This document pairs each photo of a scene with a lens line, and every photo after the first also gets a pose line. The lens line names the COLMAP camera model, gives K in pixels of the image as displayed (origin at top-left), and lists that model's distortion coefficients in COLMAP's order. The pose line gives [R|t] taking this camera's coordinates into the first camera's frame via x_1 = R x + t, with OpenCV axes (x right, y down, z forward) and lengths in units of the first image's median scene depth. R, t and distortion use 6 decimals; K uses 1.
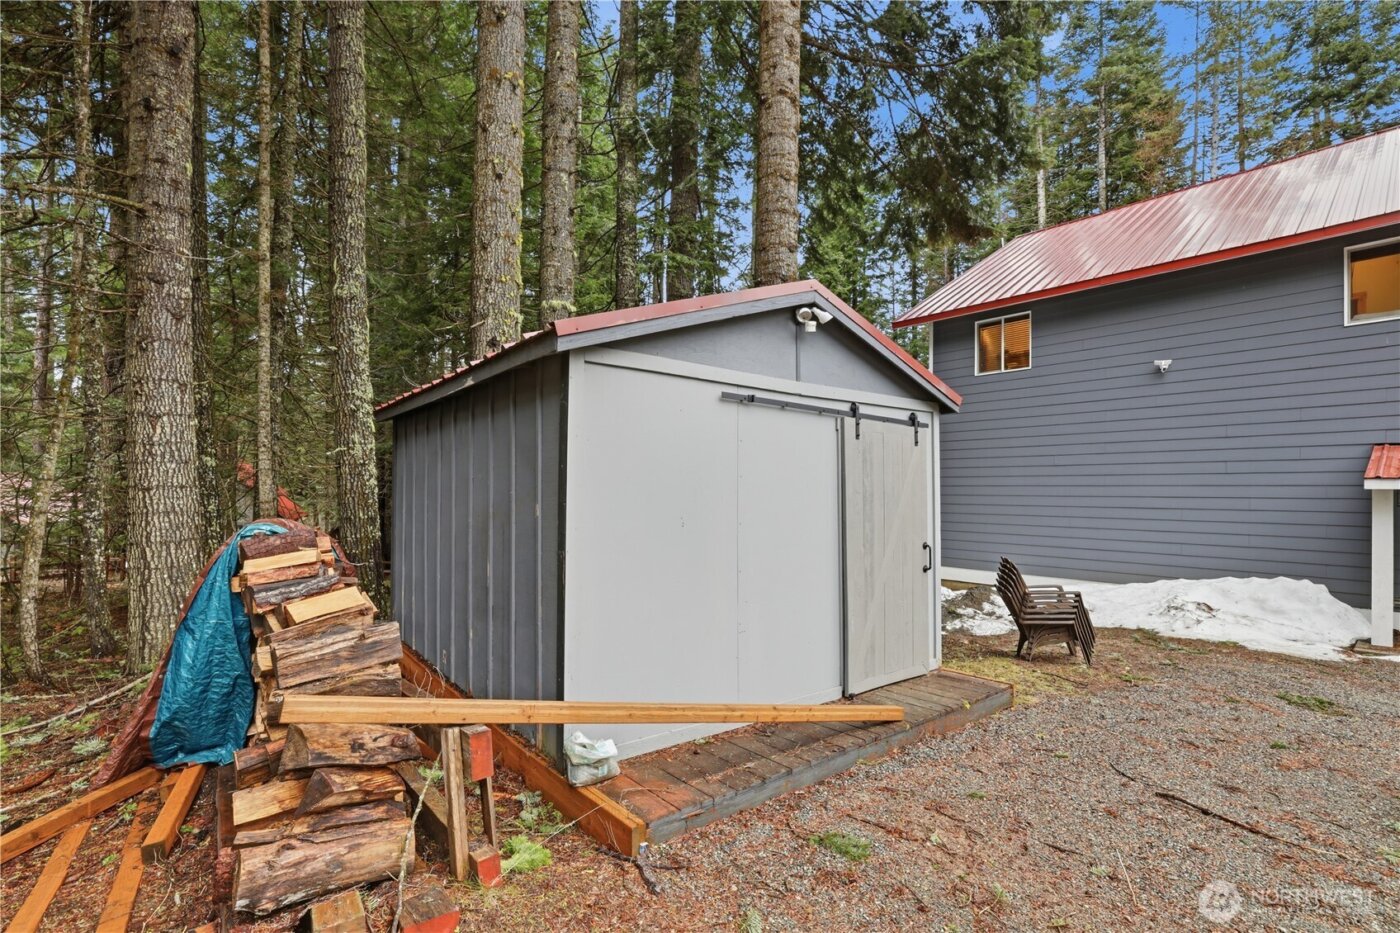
lens RADIAL K [[614.0, 0, 703.8], [0, 614.0, 500.7], [0, 0, 1]] dist [-0.045749, 0.015802]
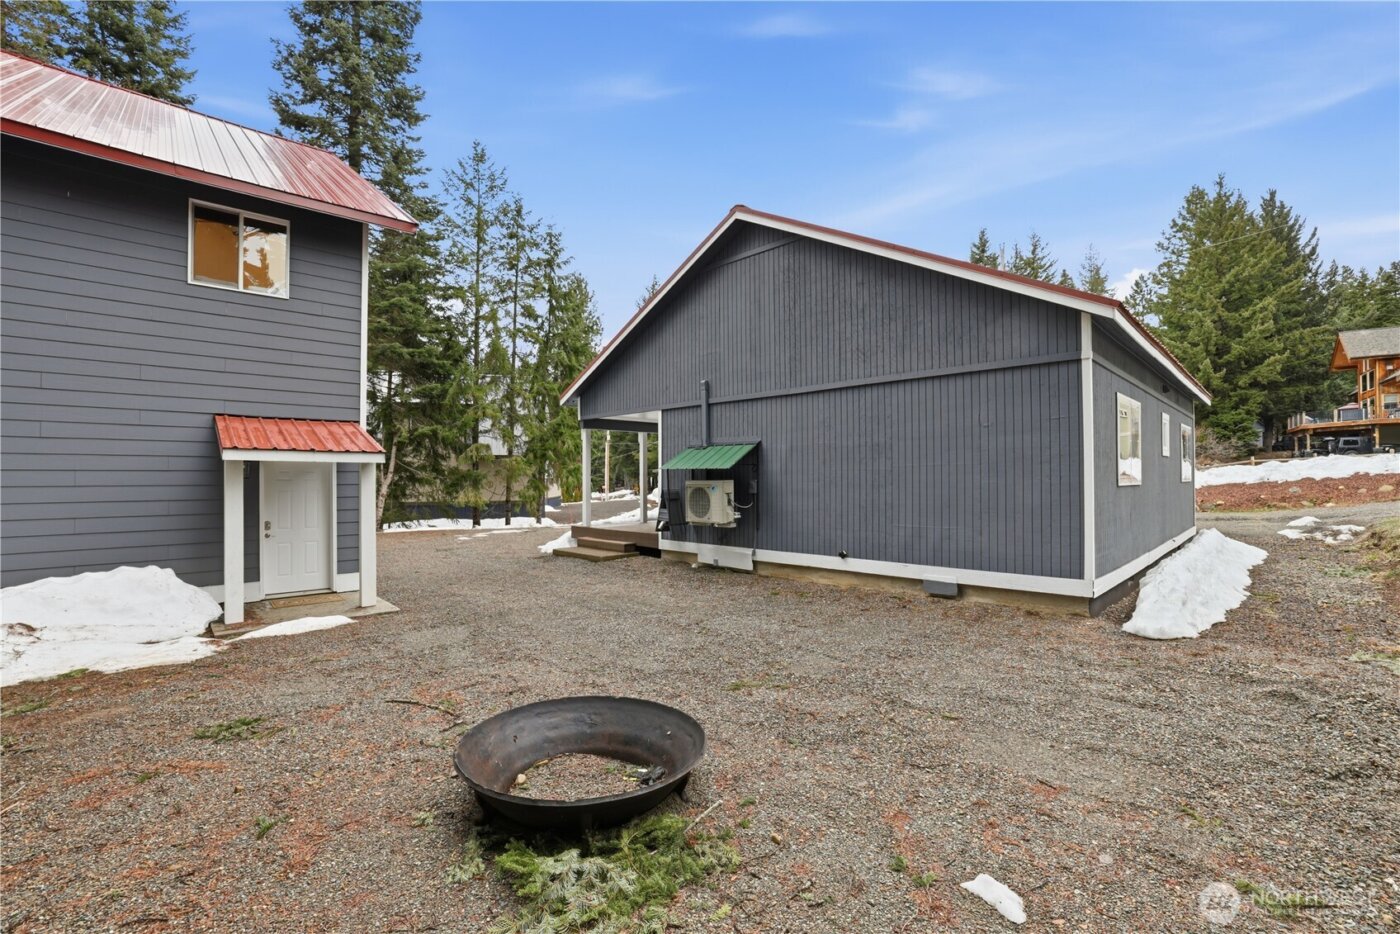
lens RADIAL K [[600.6, 0, 700.0], [0, 600.6, 467.0], [0, 0, 1]] dist [-0.042846, 0.011162]
pose [[-0.056019, 0.000811, 0.998429, 0.143326], [0.012431, 0.999923, -0.000115, 0.000880], [-0.998352, 0.012405, -0.056024, 0.284014]]
